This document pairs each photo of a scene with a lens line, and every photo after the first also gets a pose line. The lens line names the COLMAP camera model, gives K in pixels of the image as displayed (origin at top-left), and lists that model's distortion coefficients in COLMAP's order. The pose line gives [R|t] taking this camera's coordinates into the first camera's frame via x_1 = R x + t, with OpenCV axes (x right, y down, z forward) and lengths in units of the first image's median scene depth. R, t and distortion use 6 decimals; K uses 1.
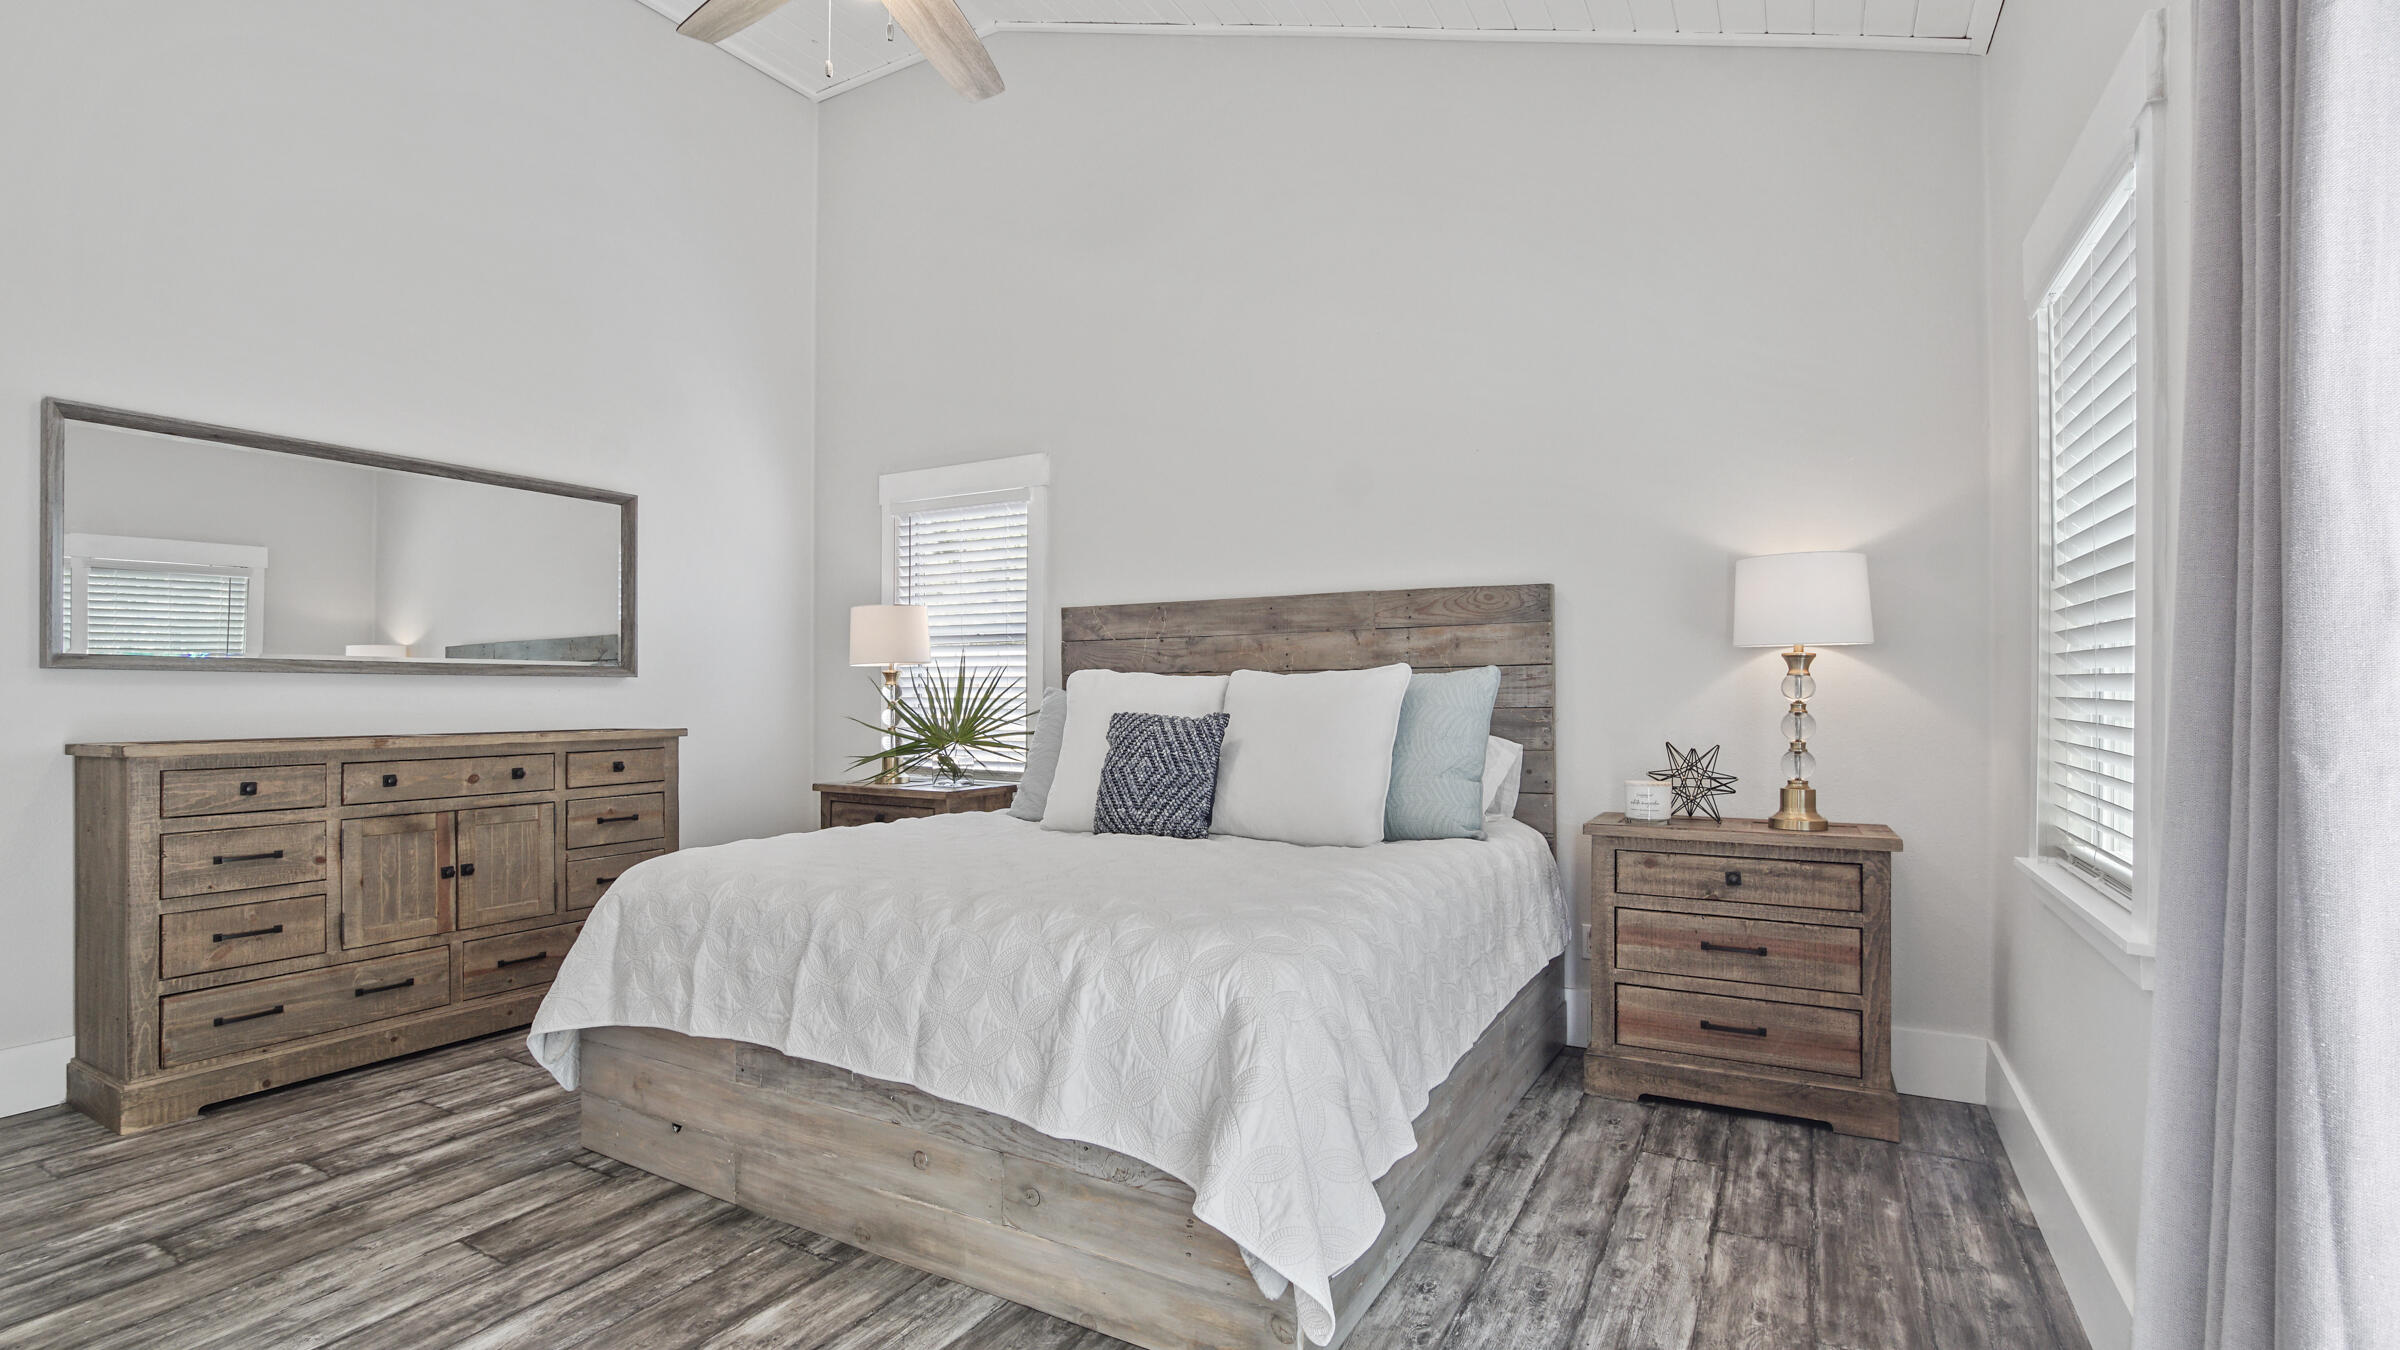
lens RADIAL K [[1098.4, 0, 1183.0], [0, 1098.4, 678.5], [0, 0, 1]] dist [-0.021341, 0.002788]
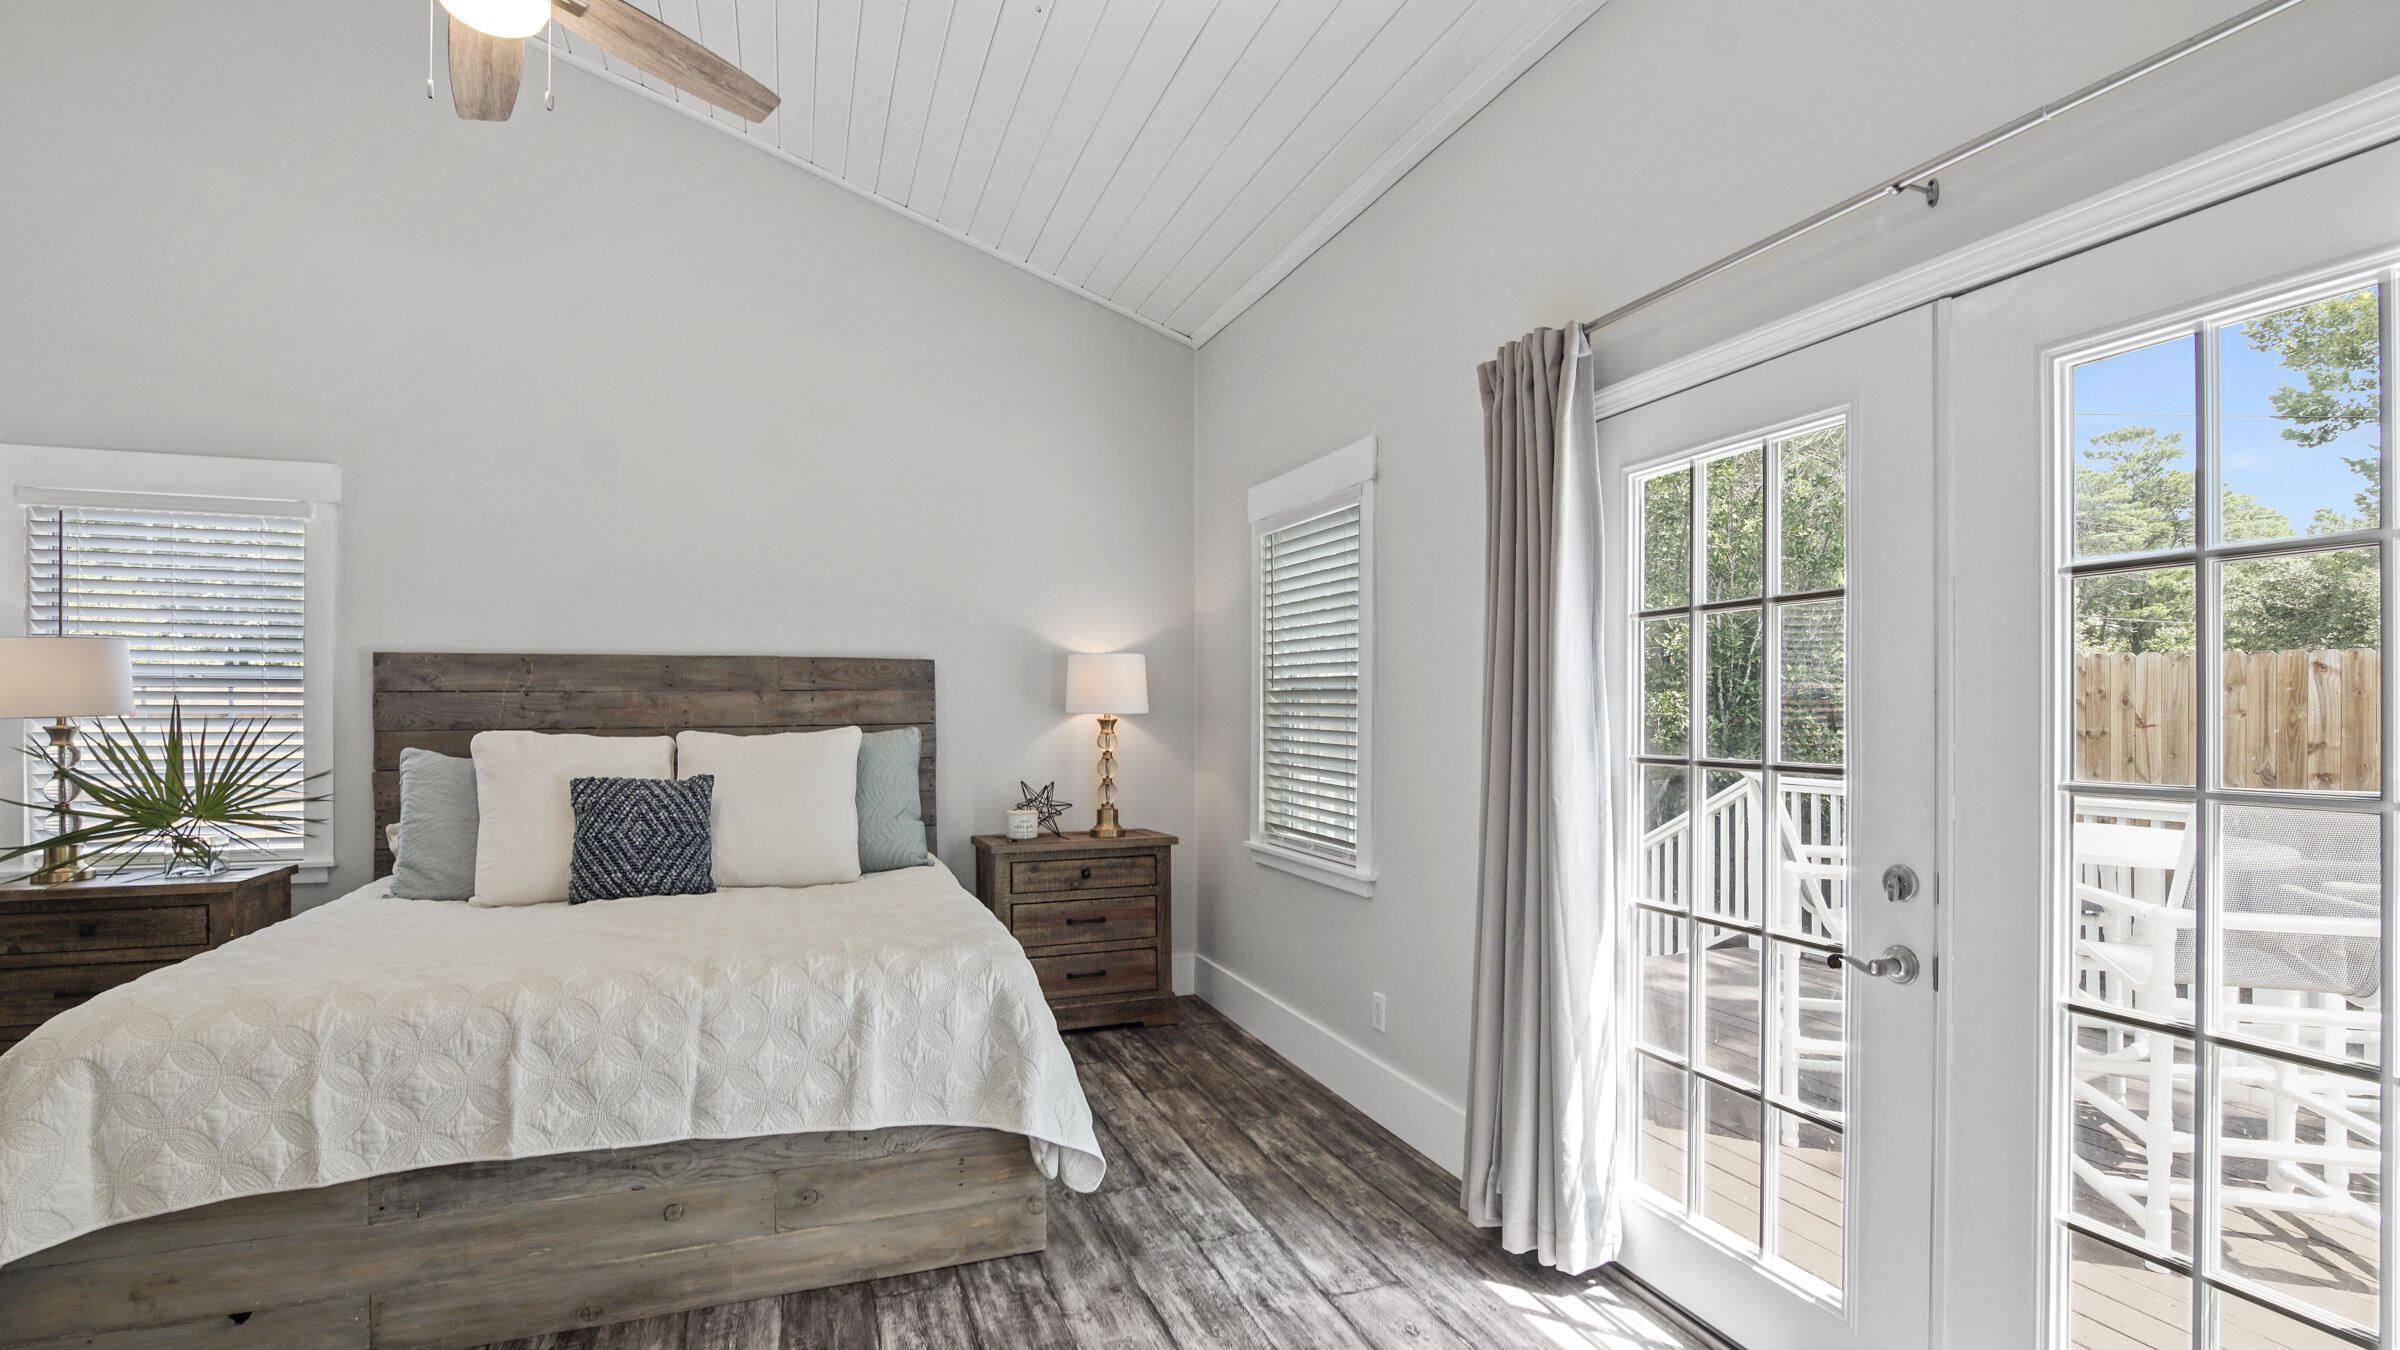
lens RADIAL K [[1098.4, 0, 1211.1], [0, 1098.4, 711.5], [0, 0, 1]] dist [-0.021341, 0.002788]
pose [[0.630095, -0.000251, 0.776518, -0.346963], [-0.011653, 0.999884, 0.009779, -0.033150], [-0.776431, -0.015210, 0.630019, -0.038945]]
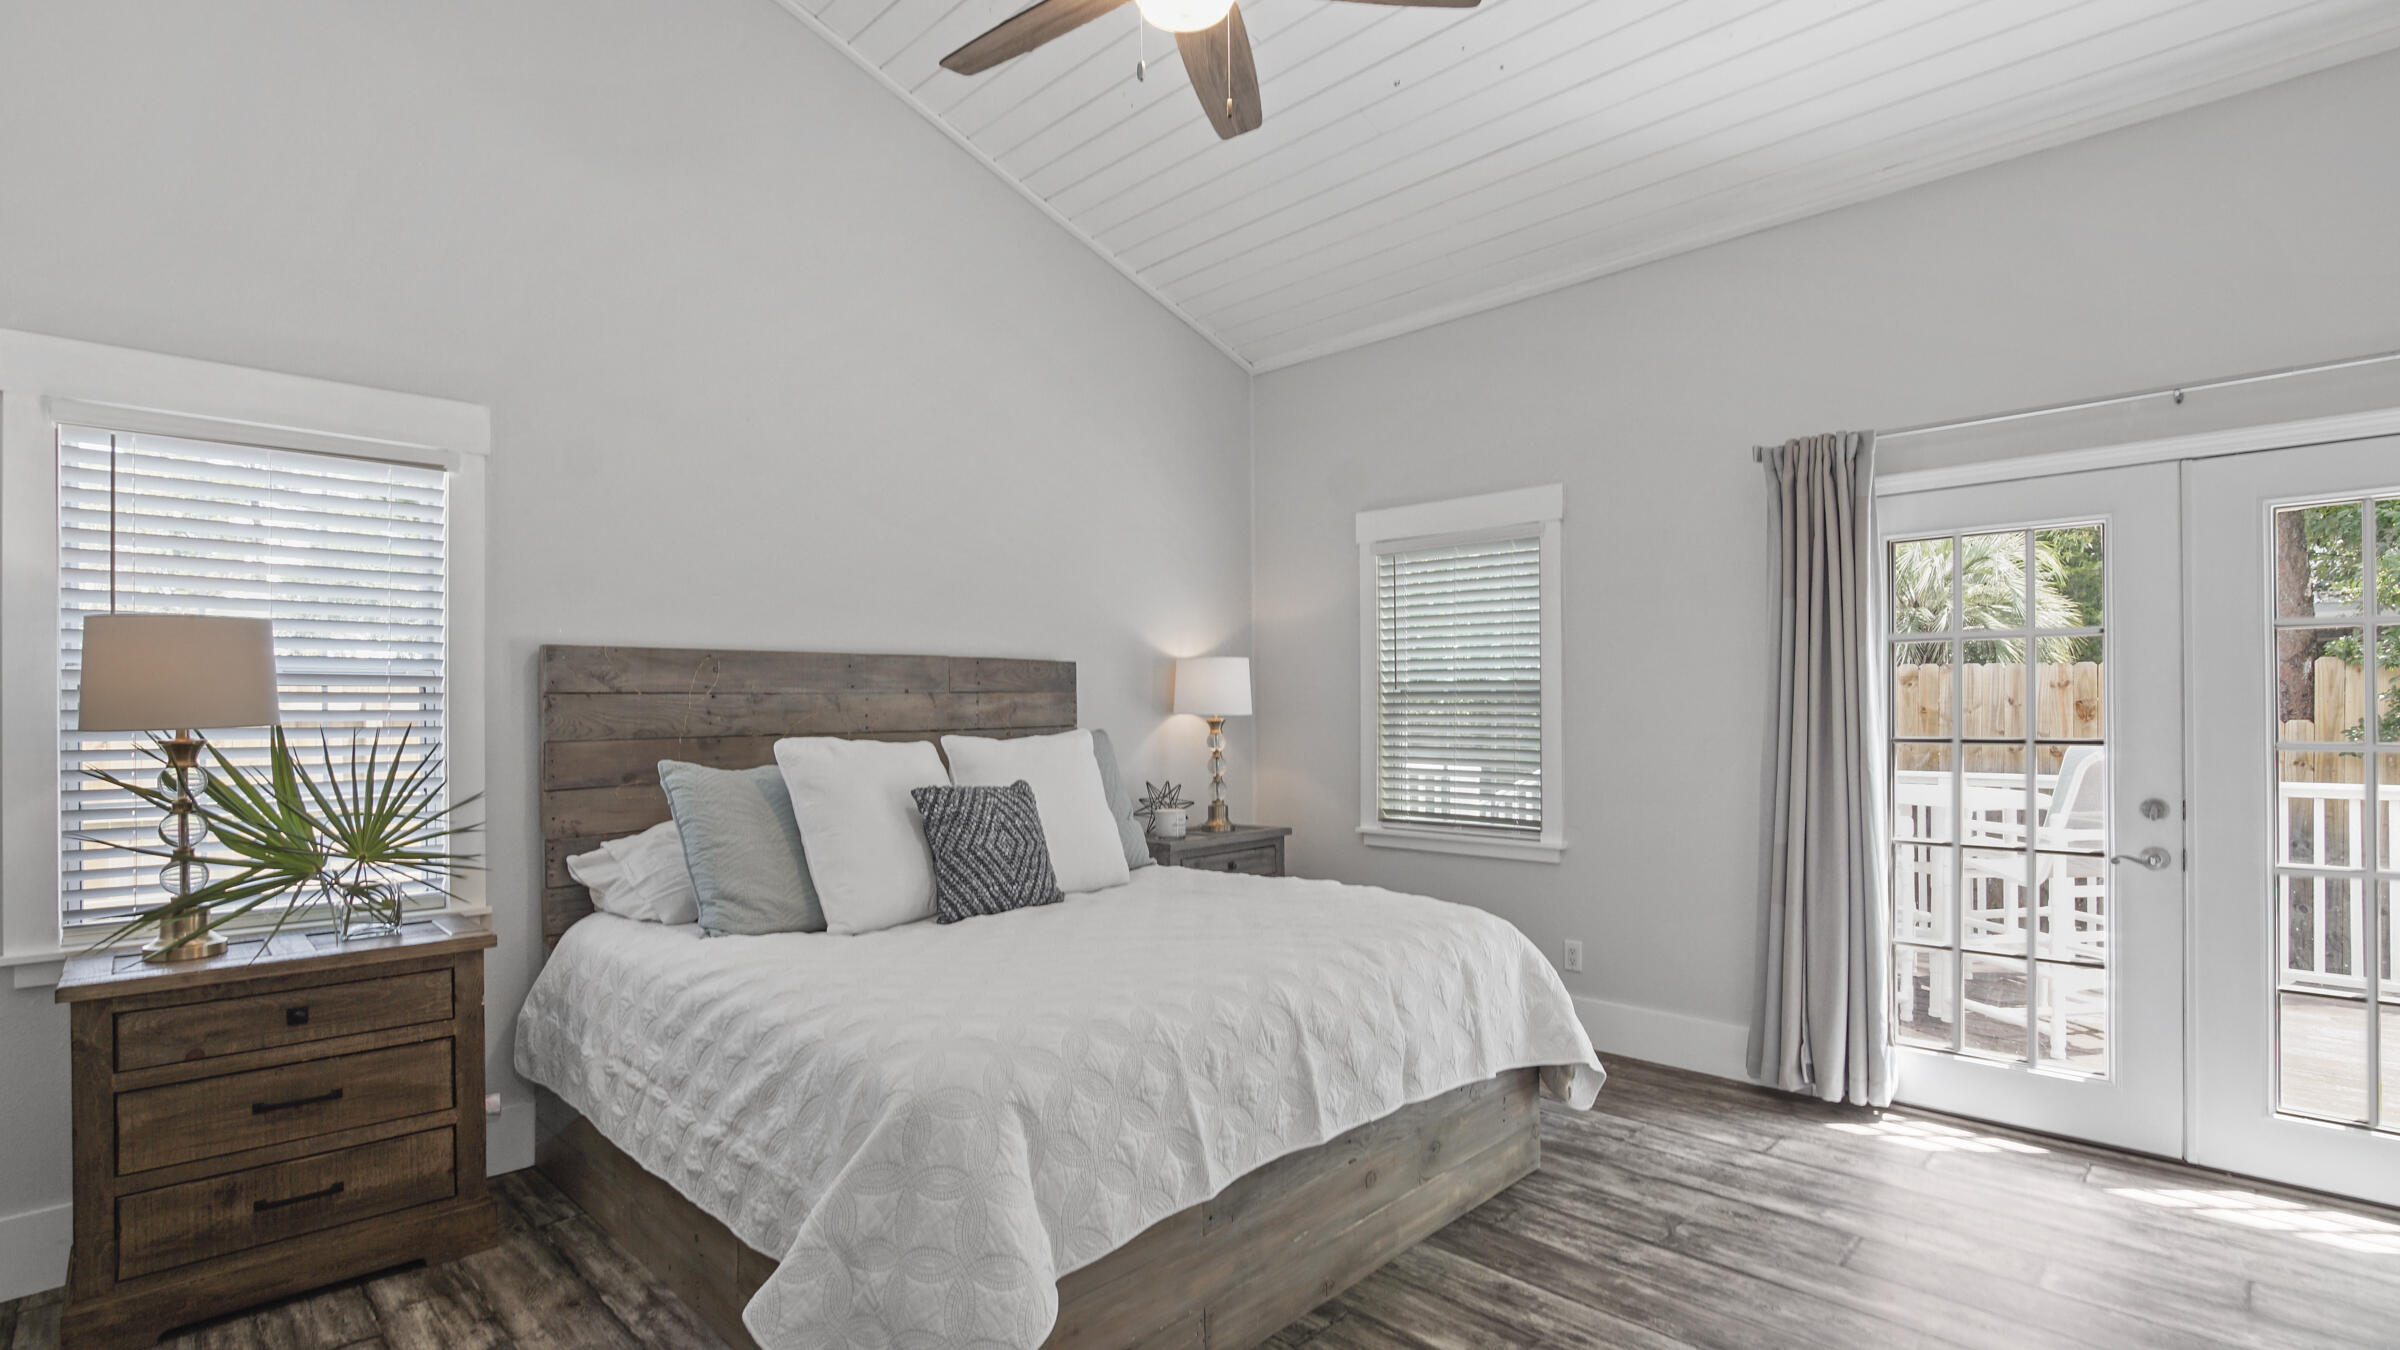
lens RADIAL K [[1098.4, 0, 1217.4], [0, 1098.4, 708.0], [0, 0, 1]] dist [-0.021341, 0.002788]
pose [[0.244325, 0.002883, 0.969689, -0.656633], [-0.006947, 0.999975, -0.001223, -0.025616], [-0.969669, -0.006437, 0.244339, 0.410922]]
